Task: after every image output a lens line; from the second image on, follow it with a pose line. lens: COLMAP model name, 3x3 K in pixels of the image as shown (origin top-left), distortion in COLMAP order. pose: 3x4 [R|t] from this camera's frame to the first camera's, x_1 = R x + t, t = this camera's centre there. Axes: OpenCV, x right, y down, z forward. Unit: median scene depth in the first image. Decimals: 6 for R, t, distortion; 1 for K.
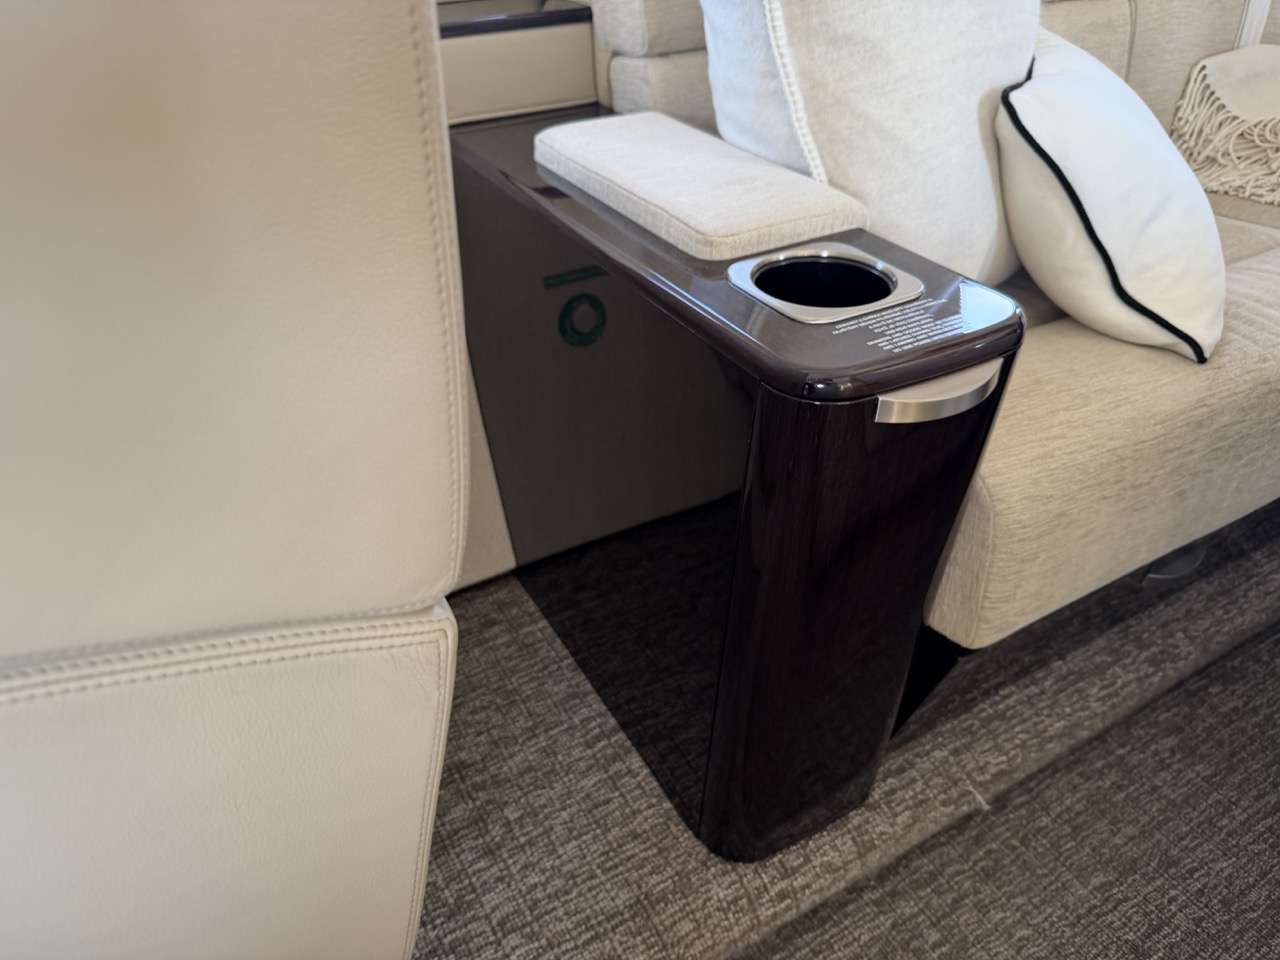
lens RADIAL K [[940.0, 0, 645.4], [0, 940.0, 481.3], [0, 0, 1]] dist [-0.012964, 0.000469]
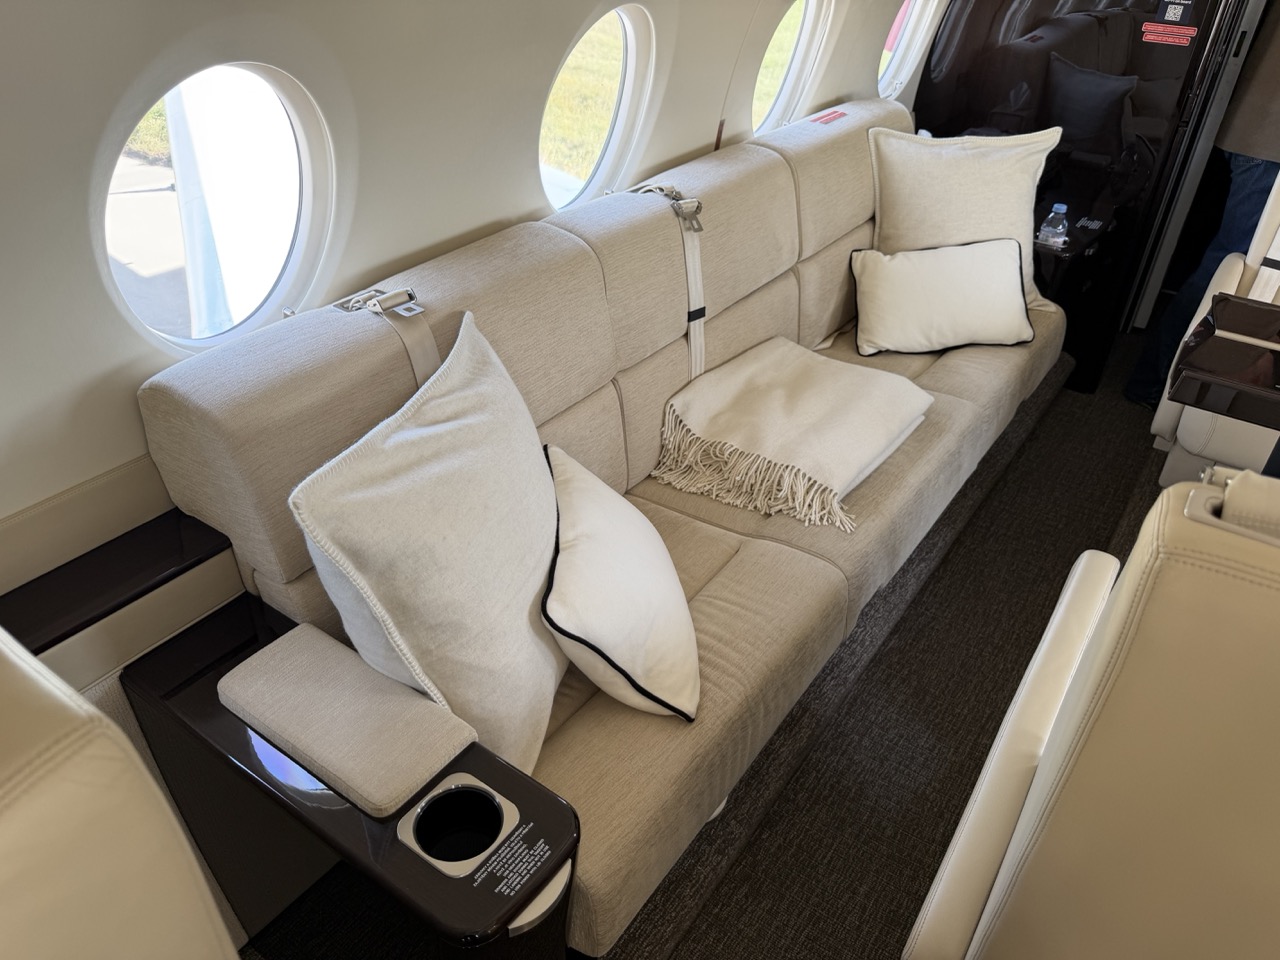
lens RADIAL K [[901.6, 0, 642.9], [0, 901.6, 480.2], [0, 0, 1]] dist [0.159039, -0.350521]
pose [[0.906932, -0.202226, 0.369566, 0.008037], [0.214441, 0.976702, 0.008201, -0.431548], [-0.362615, 0.071812, 0.929168, -0.367612]]
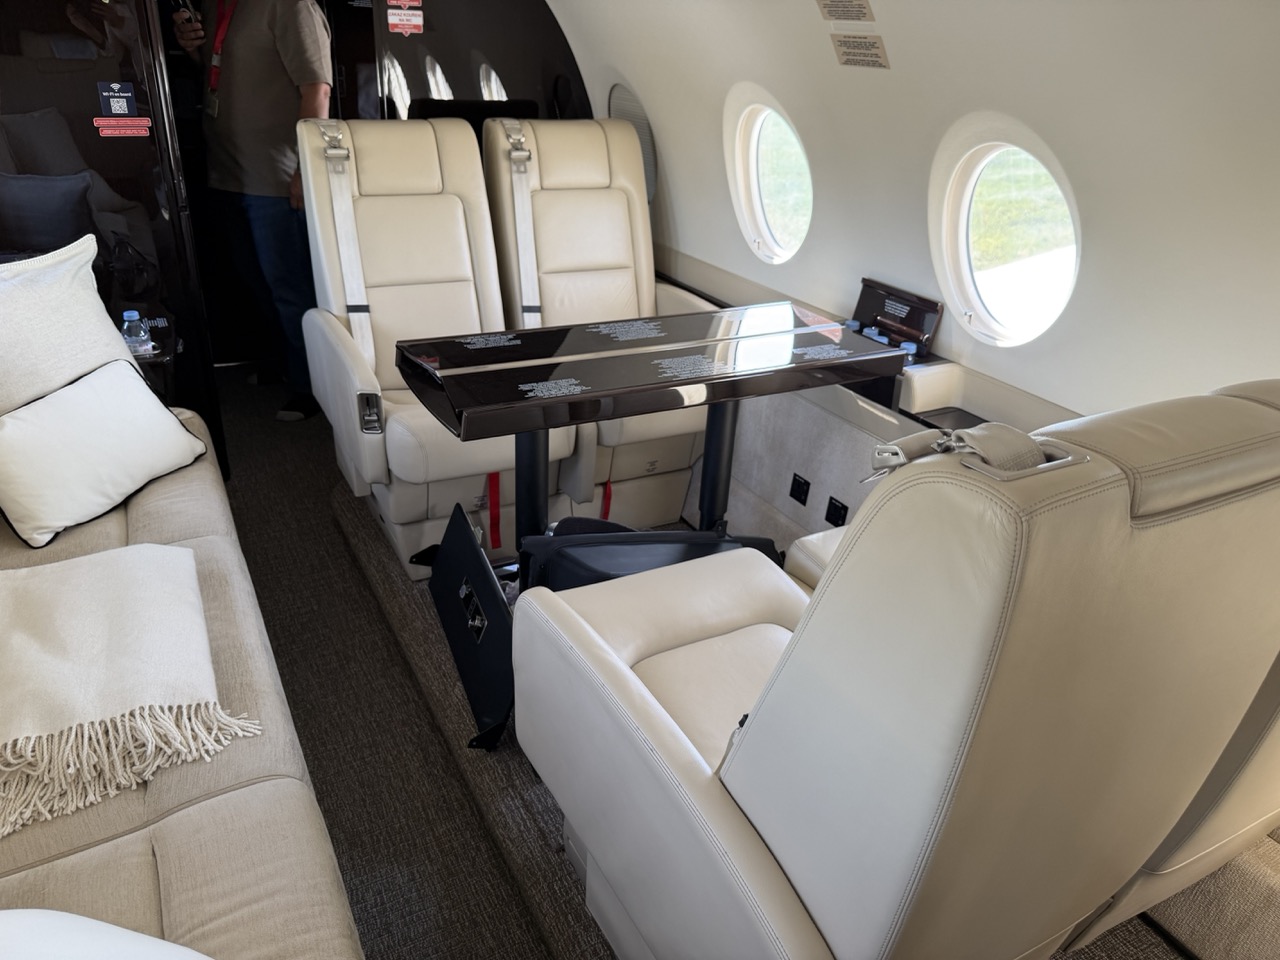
lens RADIAL K [[912.1, 0, 621.8], [0, 912.1, 491.3], [0, 0, 1]] dist [-0.009897, -0.003372]
pose [[0.046232, -0.440185, 0.896716, -0.059682], [0.551563, 0.759680, 0.344479, -0.664118], [-0.832851, 0.478669, 0.277911, 0.047983]]
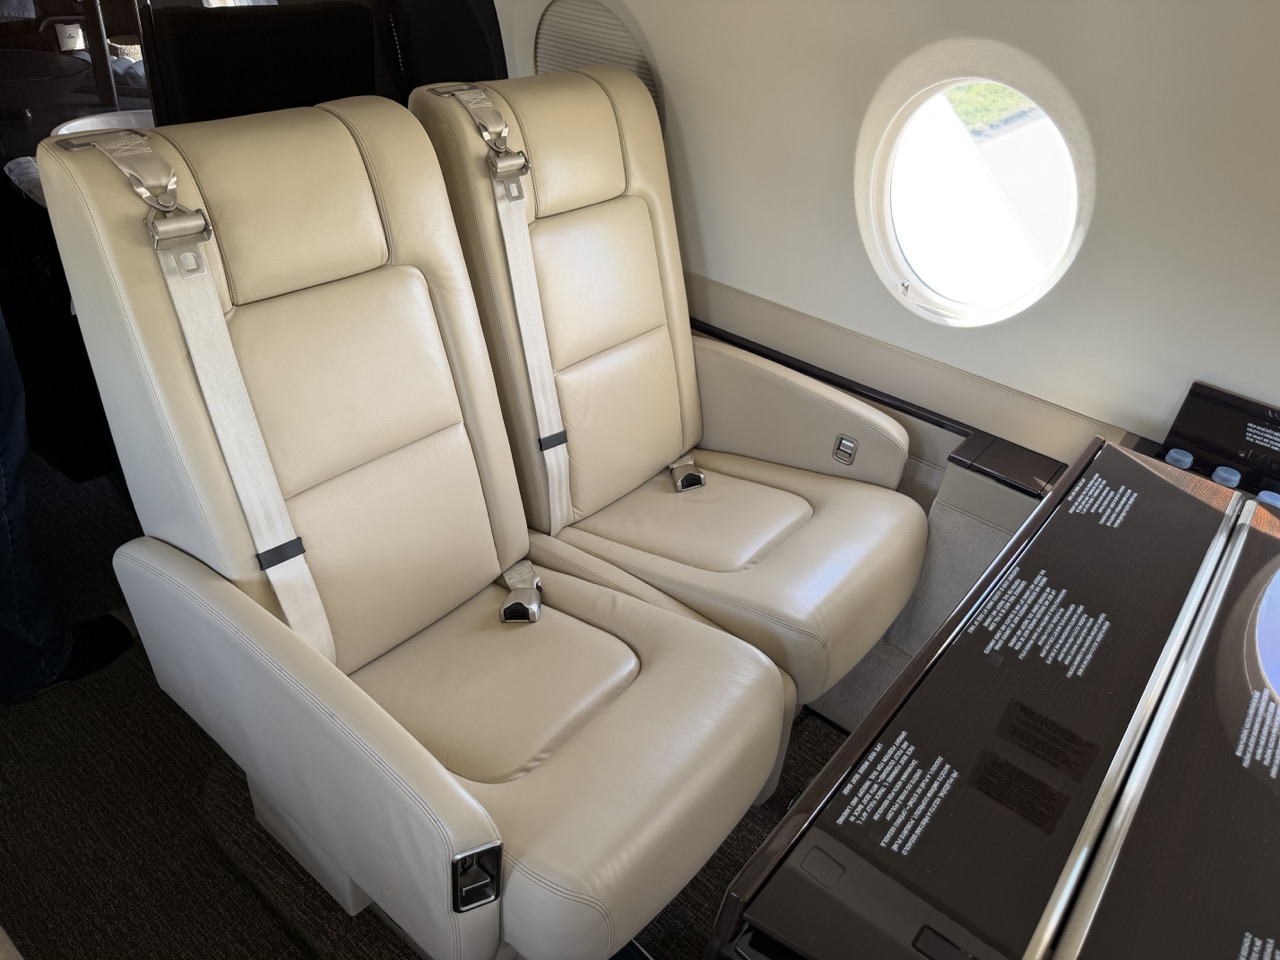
lens RADIAL K [[915.8, 0, 640.0], [0, 915.8, 480.0], [0, 0, 1]] dist [0.033223, -0.066529]
pose [[-0.353579, -0.536222, 0.766452, 1.288420], [0.478217, 0.600583, 0.640788, -1.148111], [-0.803922, 0.593099, 0.044077, 0.602234]]
